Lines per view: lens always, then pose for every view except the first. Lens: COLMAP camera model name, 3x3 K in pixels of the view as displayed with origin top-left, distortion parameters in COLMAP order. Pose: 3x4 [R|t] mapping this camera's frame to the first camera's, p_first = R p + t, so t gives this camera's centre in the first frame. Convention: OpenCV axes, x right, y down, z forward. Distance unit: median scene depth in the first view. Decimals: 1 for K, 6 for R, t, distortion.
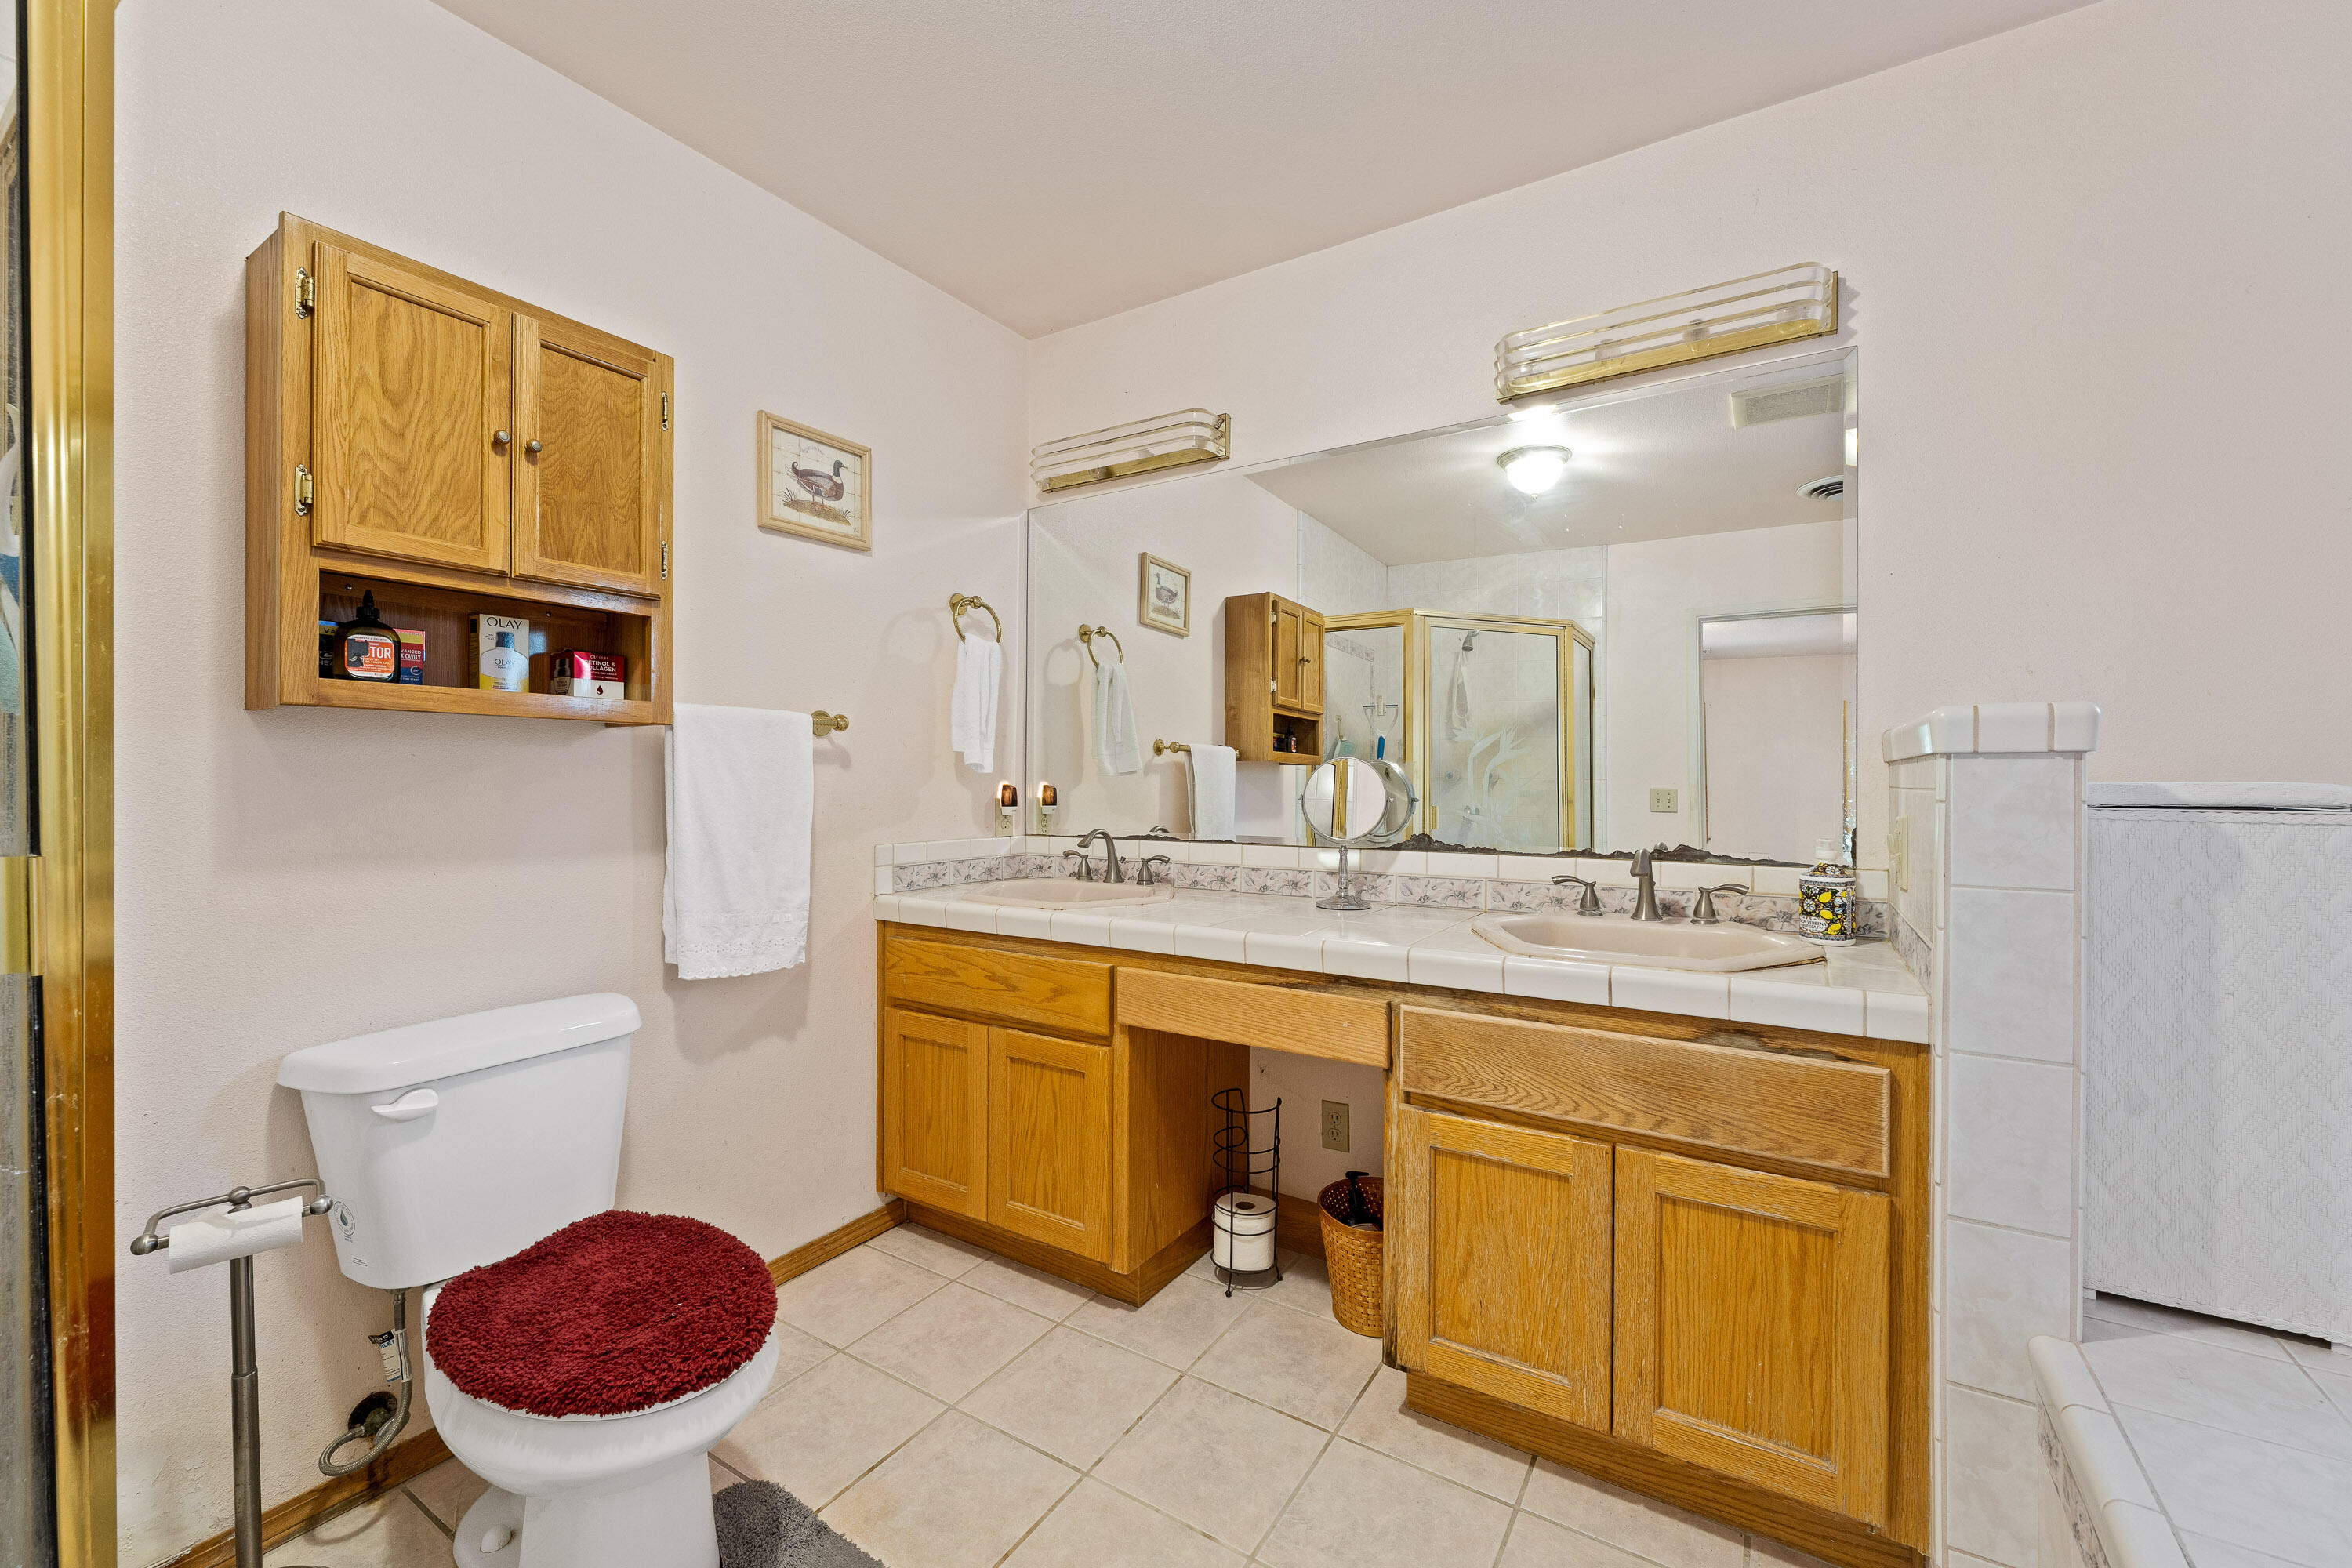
lens RADIAL K [[959.3, 0, 1181.4], [0, 959.3, 765.5], [0, 0, 1]] dist [-0.000804, 0.000130]
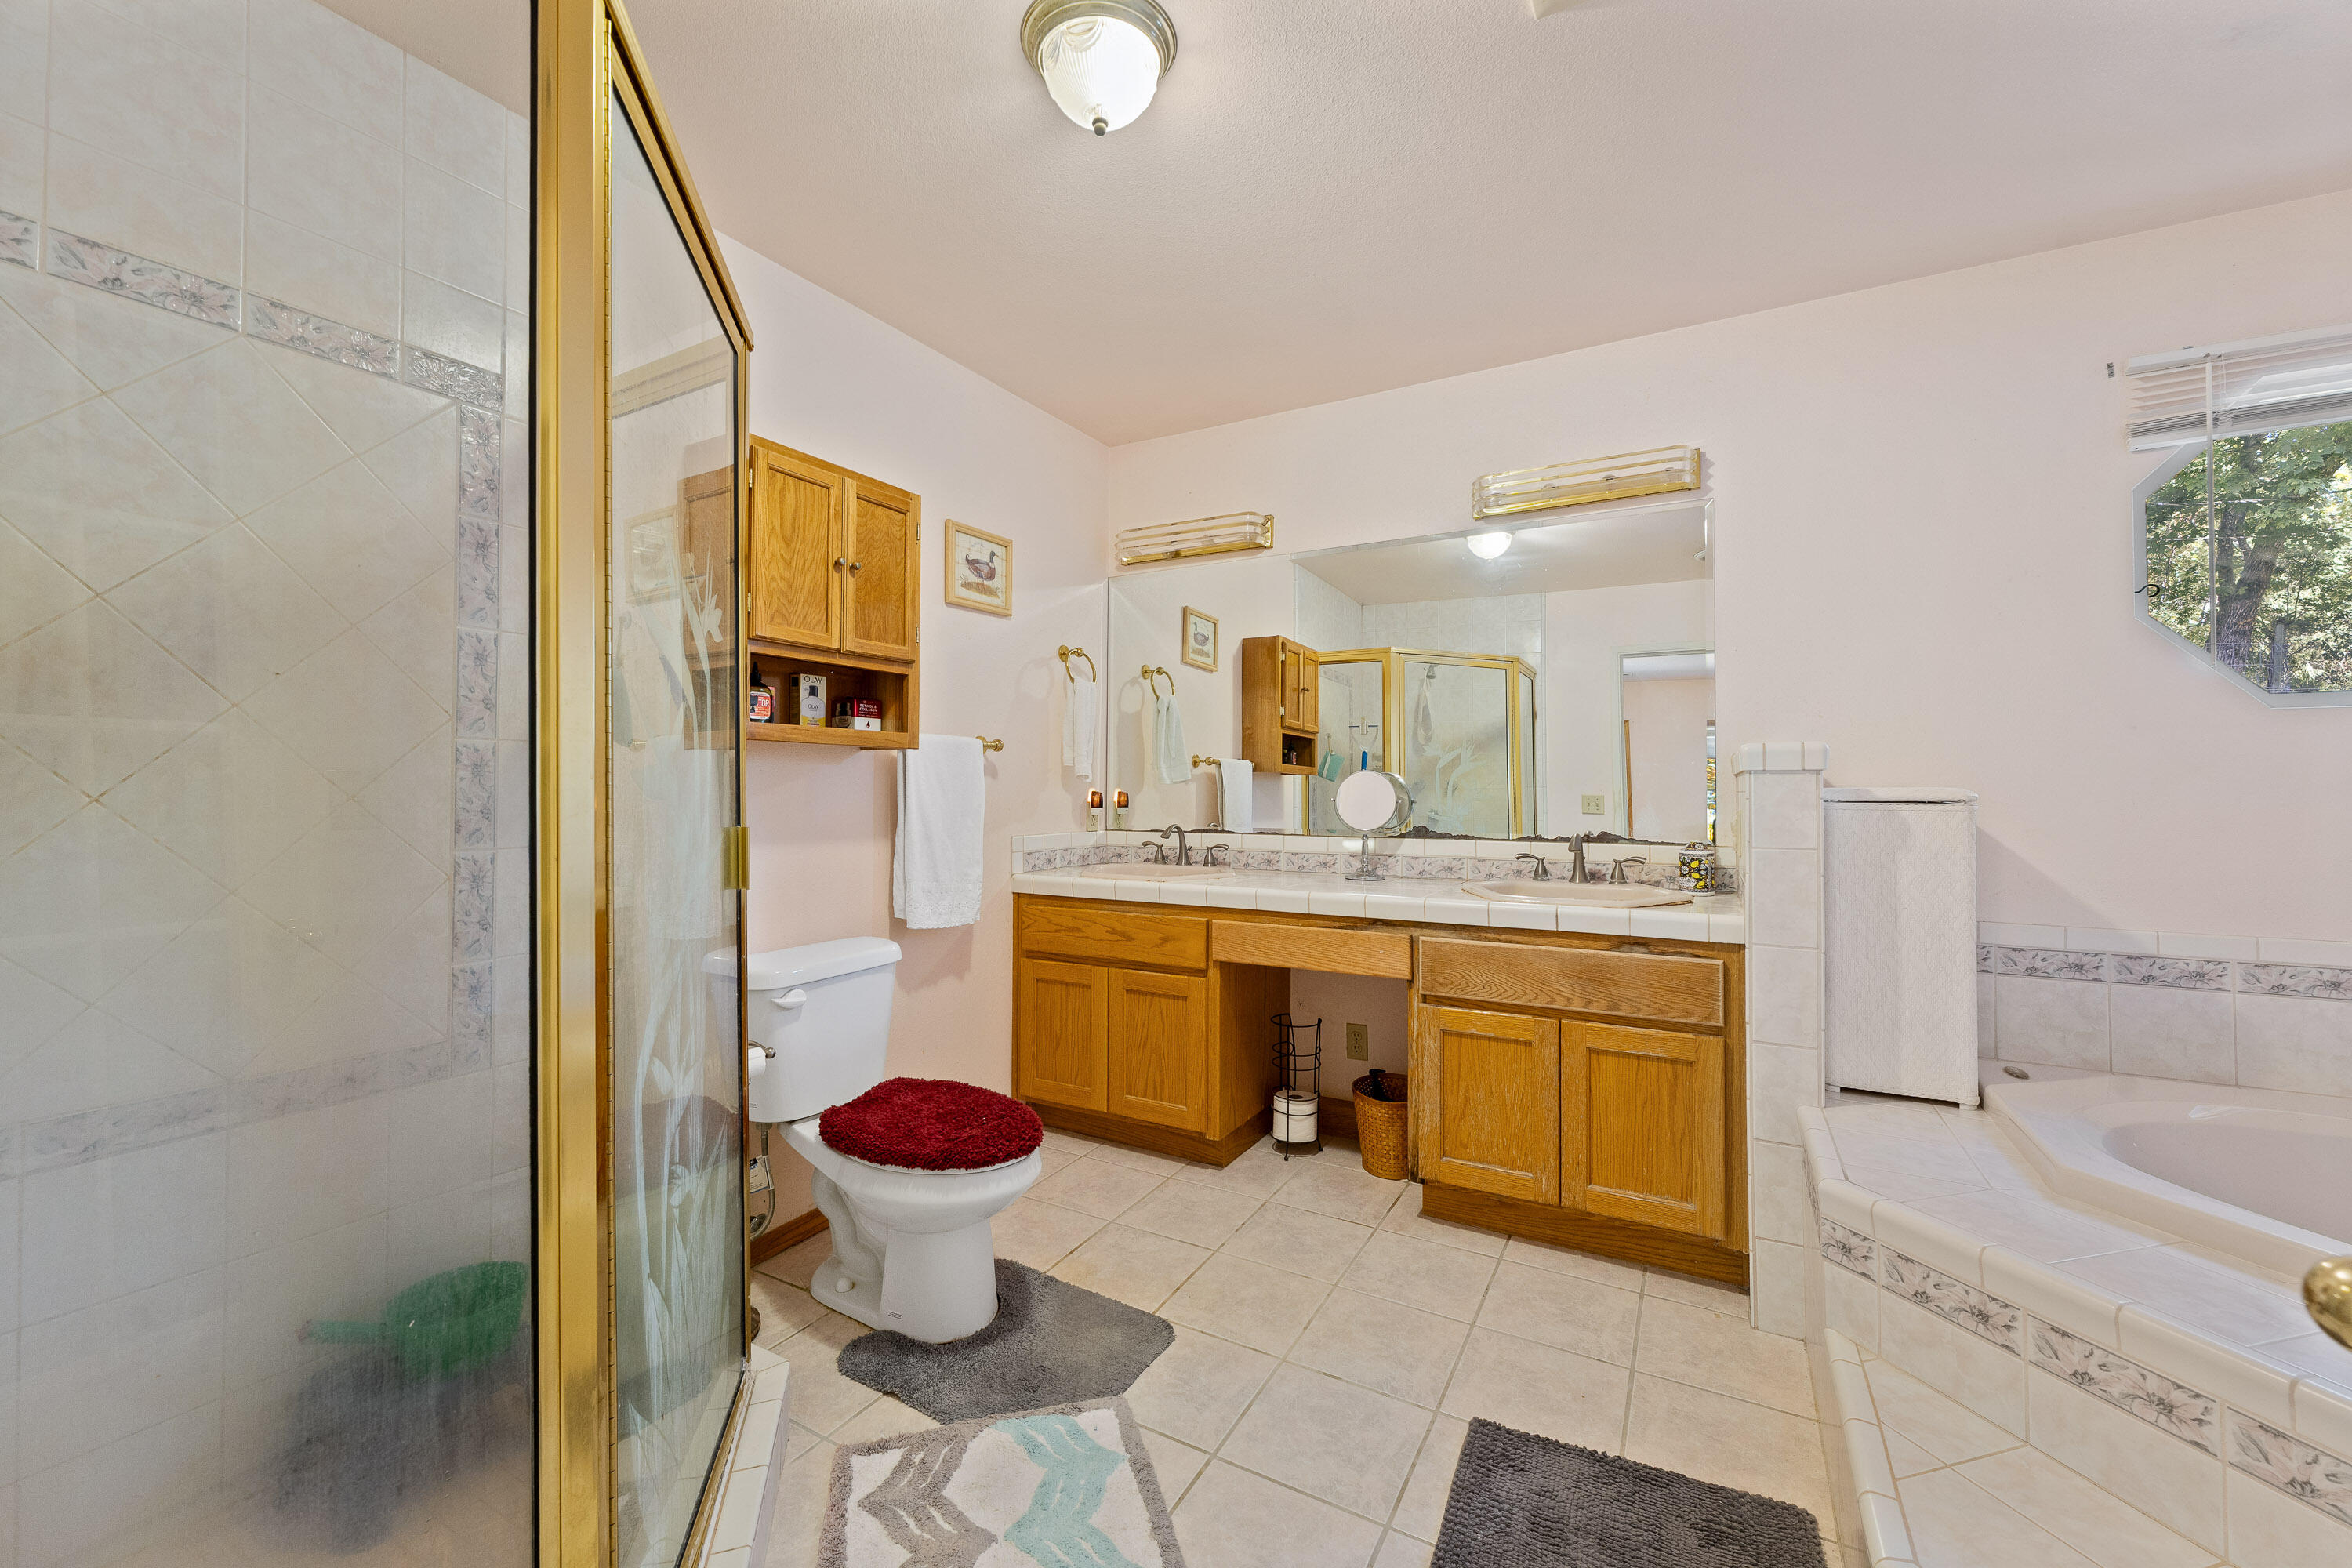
lens RADIAL K [[946.6, 0, 1176.6], [0, 946.6, 754.7], [0, 0, 1]] dist [-0.000122, -0.000226]
pose [[0.998769, 0.001059, 0.049600, -0.217410], [-0.000048, 0.999792, -0.020384, -0.004623], [-0.049612, 0.020356, 0.998561, -0.450189]]
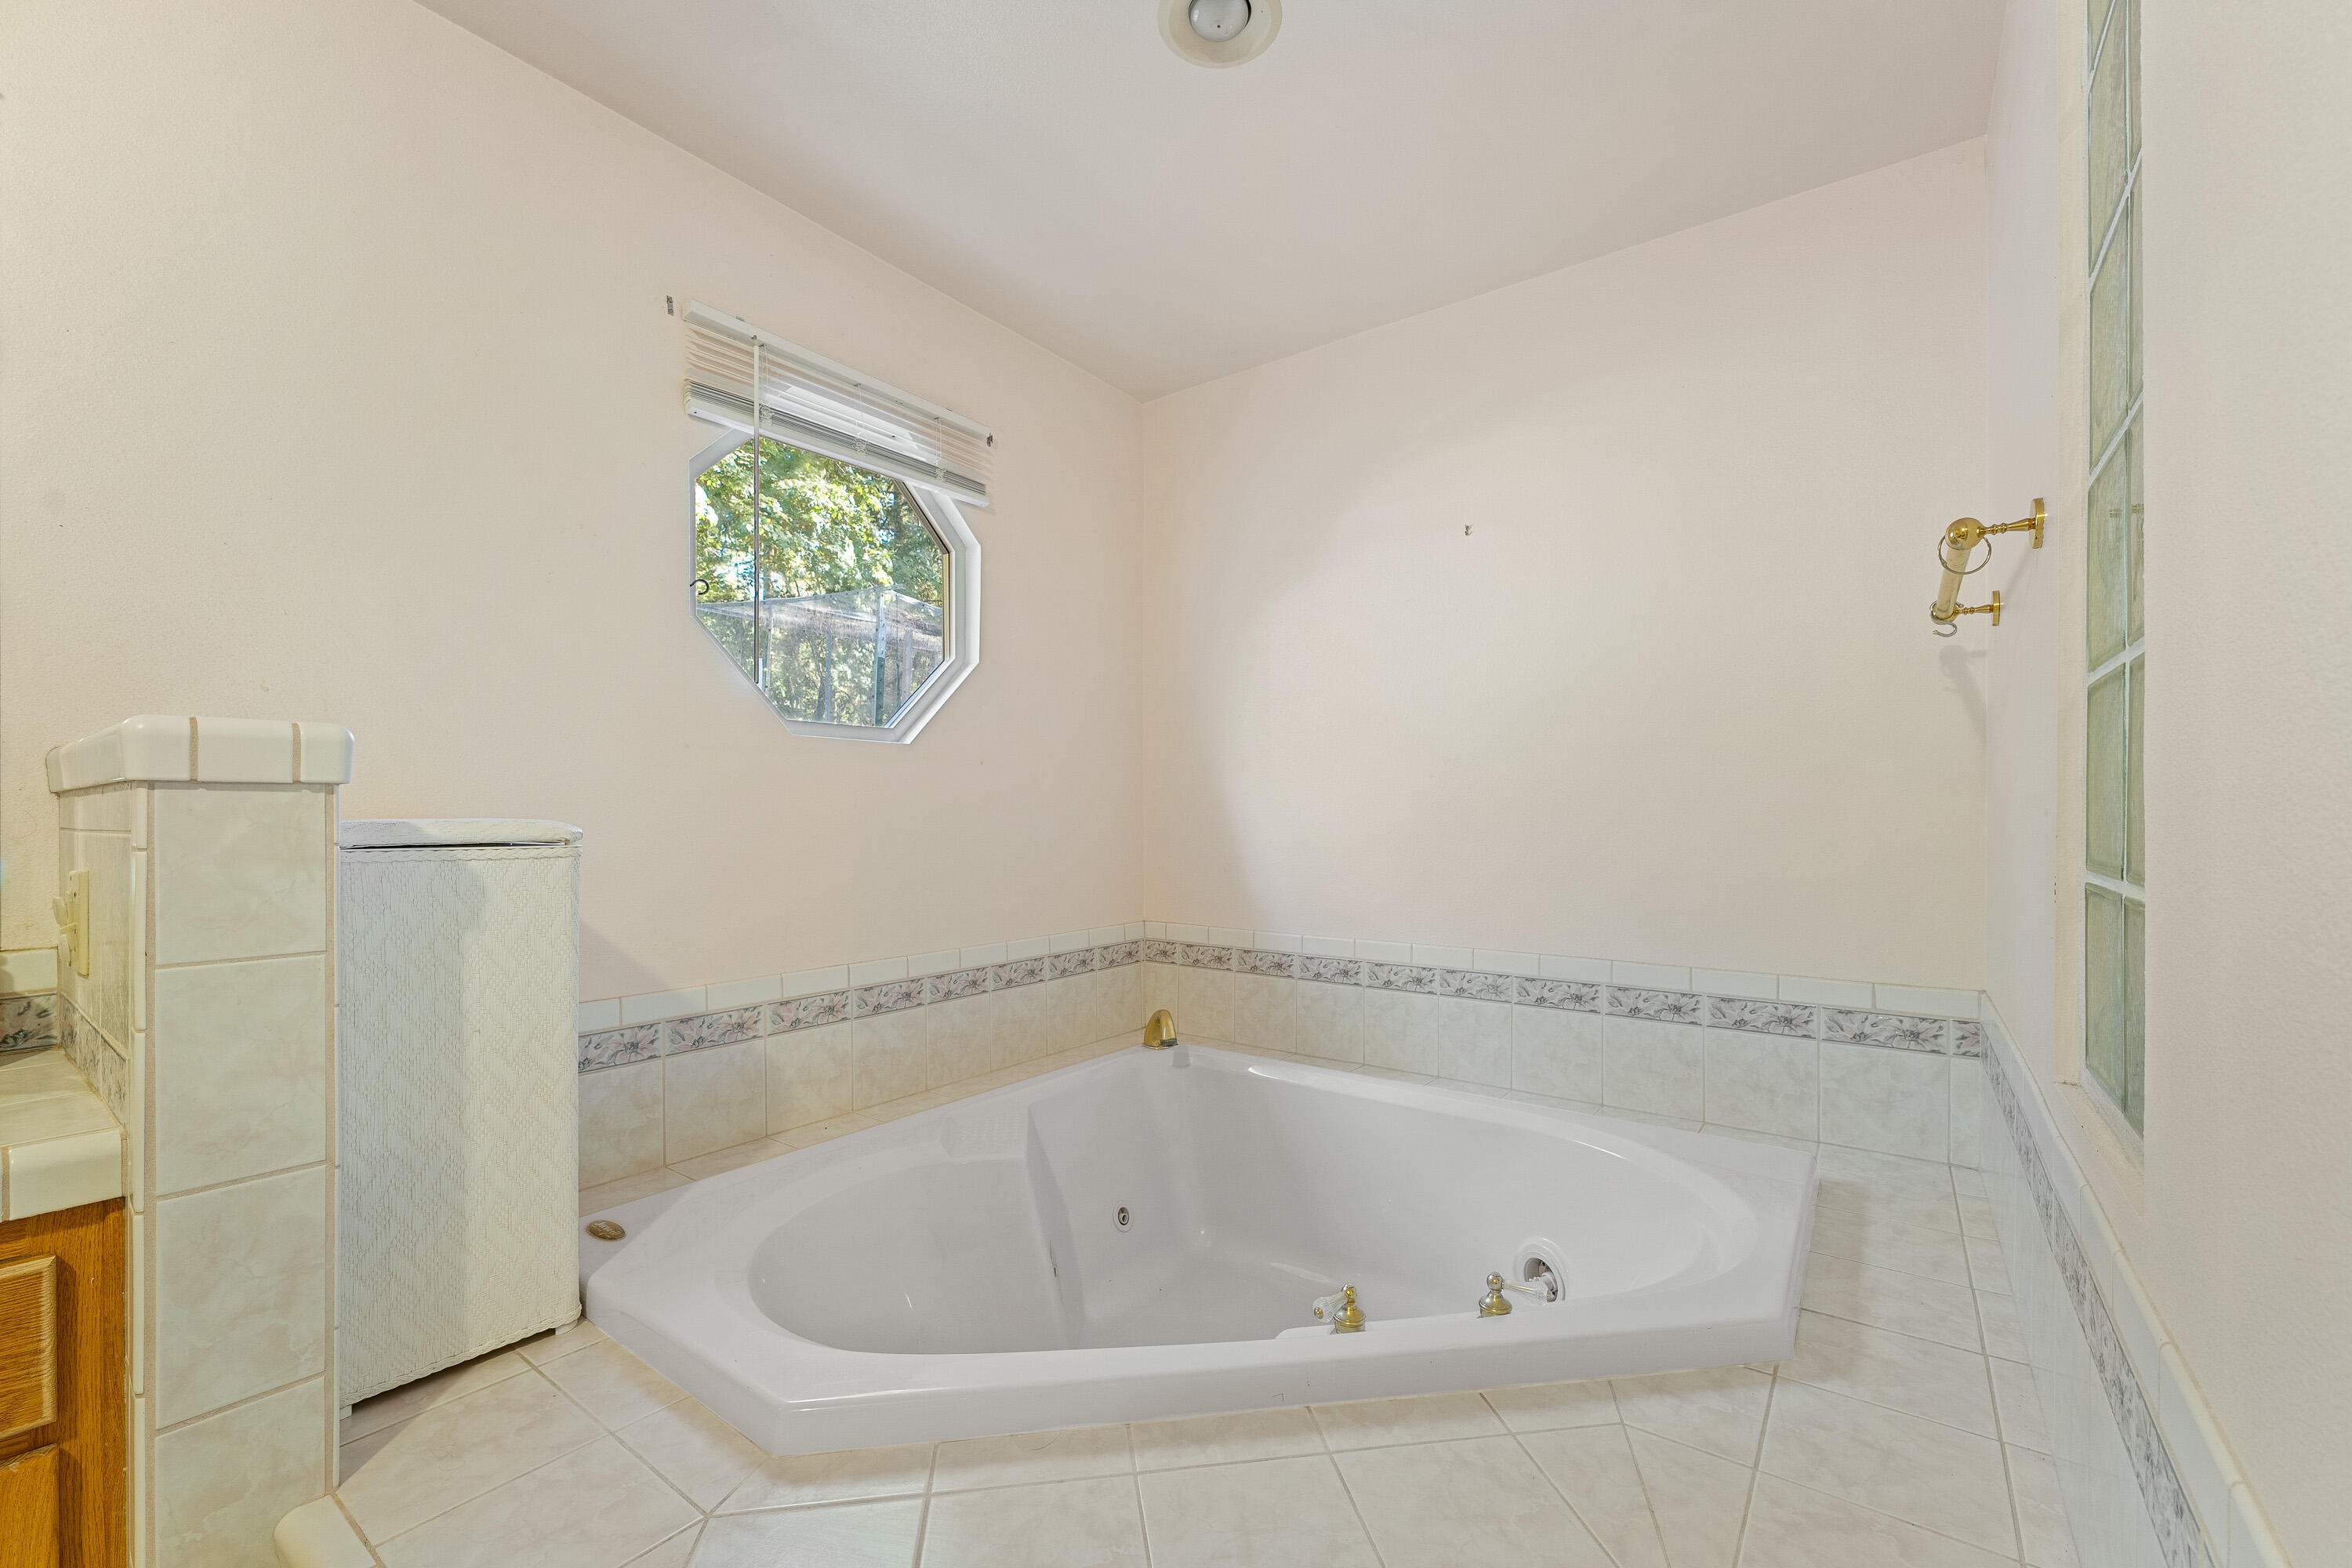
lens RADIAL K [[944.4, 0, 1173.5], [0, 944.4, 827.0], [0, 0, 1]] dist [-0.003057, -0.000508]
pose [[0.074214, -0.015393, 0.997124, 0.117088], [-0.011260, 0.999804, 0.016273, 0.000957], [-0.997179, -0.012436, 0.074026, 0.140454]]
